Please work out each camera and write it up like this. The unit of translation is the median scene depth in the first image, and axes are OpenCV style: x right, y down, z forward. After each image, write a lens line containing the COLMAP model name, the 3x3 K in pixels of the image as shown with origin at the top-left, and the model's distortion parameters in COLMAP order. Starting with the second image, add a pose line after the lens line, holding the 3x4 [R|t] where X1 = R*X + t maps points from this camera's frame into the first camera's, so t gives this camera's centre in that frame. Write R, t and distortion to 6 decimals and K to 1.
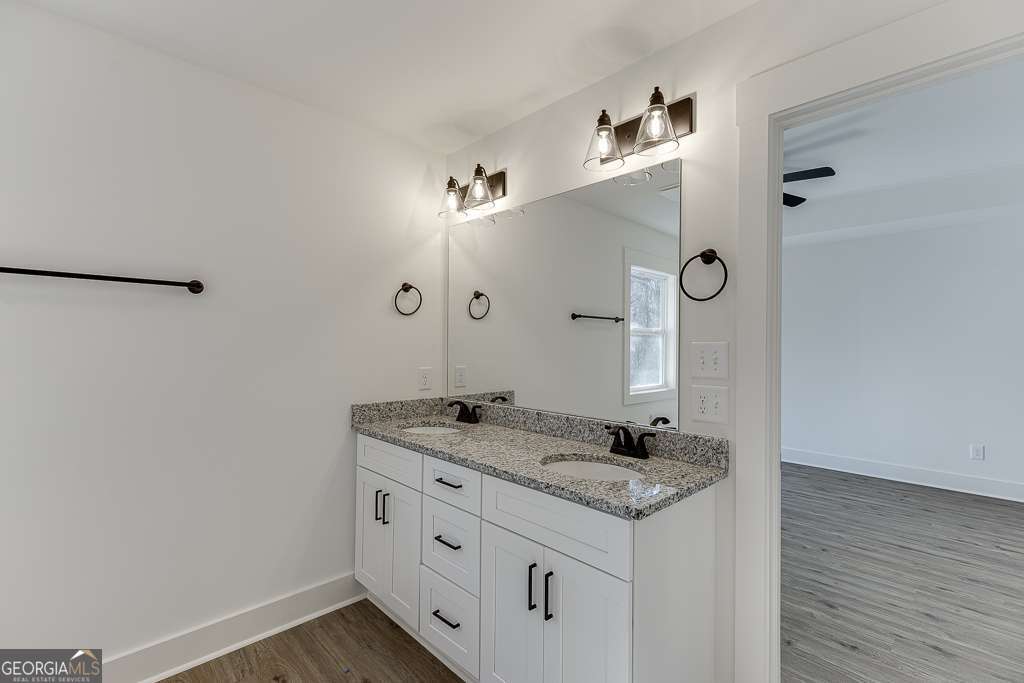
lens RADIAL K [[457.2, 0, 521.3], [0, 457.2, 342.9], [0, 0, 1]] dist [0.008825, -0.002225]
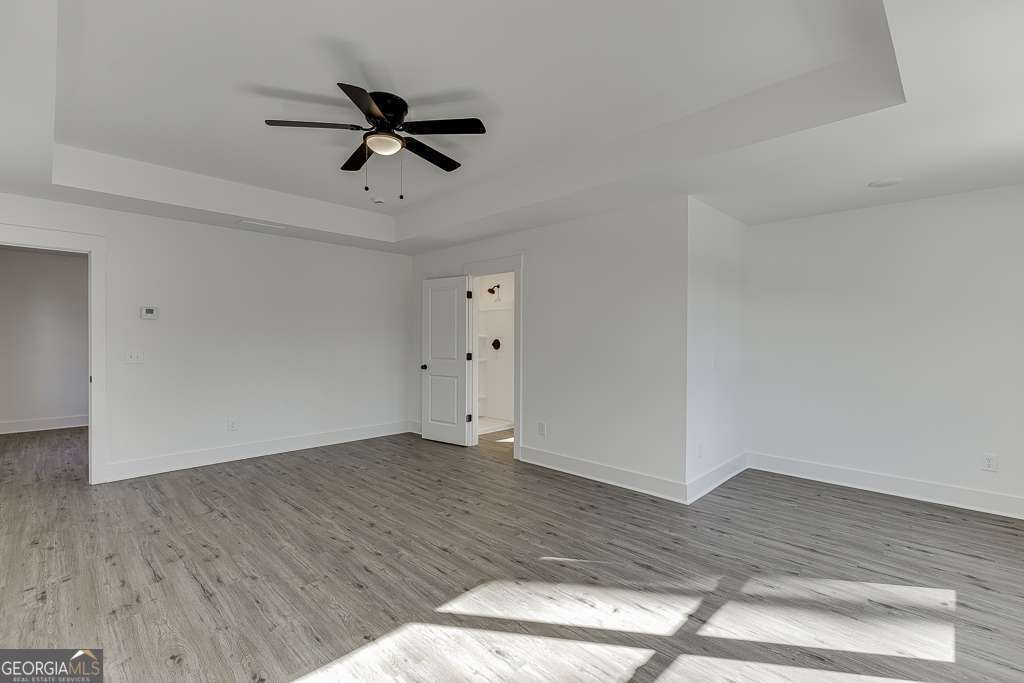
lens RADIAL K [[457.2, 0, 519.8], [0, 457.2, 337.8], [0, 0, 1]] dist [0.008825, -0.002225]
pose [[-0.999709, -0.009036, -0.022347, 0.312978], [-0.008950, 0.999952, -0.003945, 0.017396], [0.022382, -0.003743, -0.999742, 2.158971]]
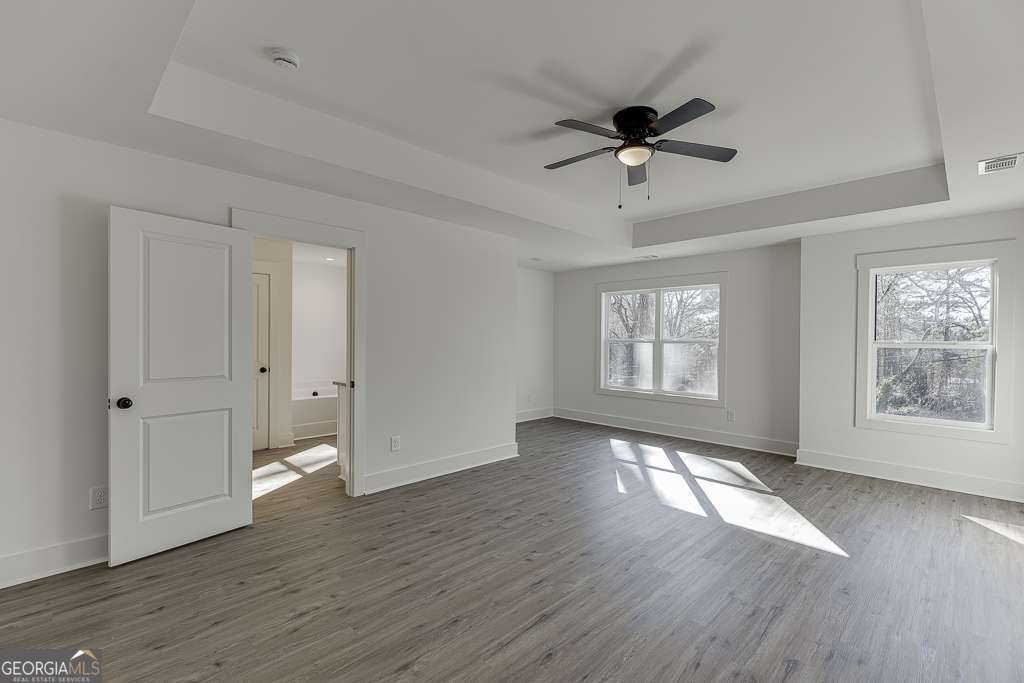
lens RADIAL K [[457.2, 0, 517.9], [0, 457.2, 344.5], [0, 0, 1]] dist [0.008825, -0.002225]
pose [[0.012791, 0.006853, -0.999895, 1.542516], [-0.004829, 0.999965, 0.006792, 0.017082], [0.999907, 0.004741, 0.012823, 0.949734]]
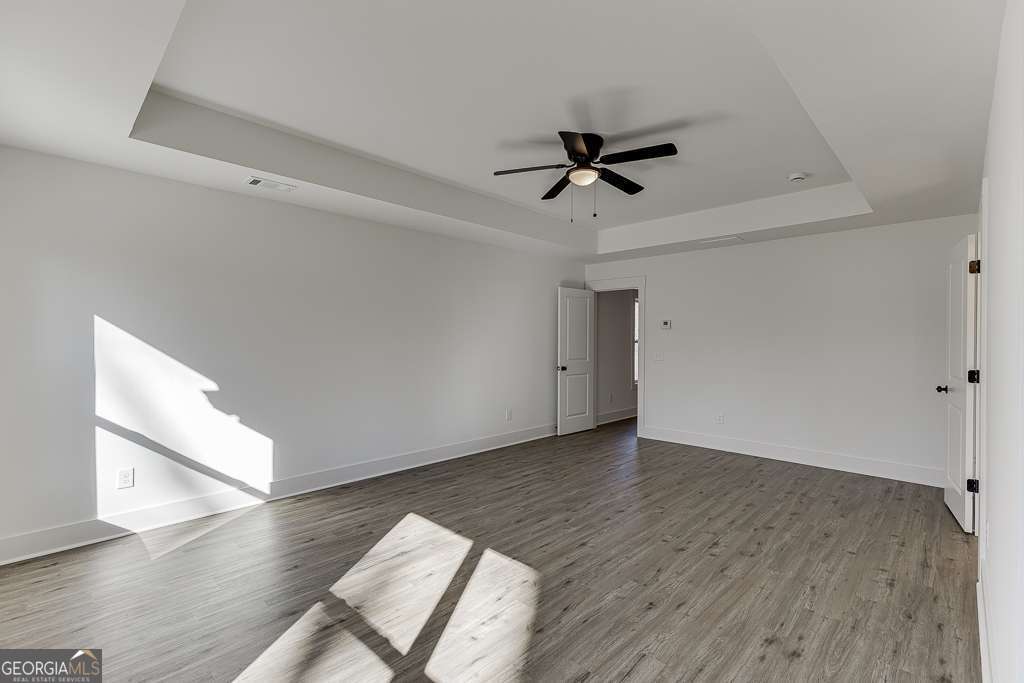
lens RADIAL K [[457.2, 0, 516.3], [0, 457.2, 337.1], [0, 0, 1]] dist [0.008825, -0.002225]
pose [[-0.023445, 0.001486, 0.999724, -0.529243], [-0.006360, 0.999978, -0.001635, 0.007522], [-0.999705, -0.006397, -0.023435, 1.391937]]
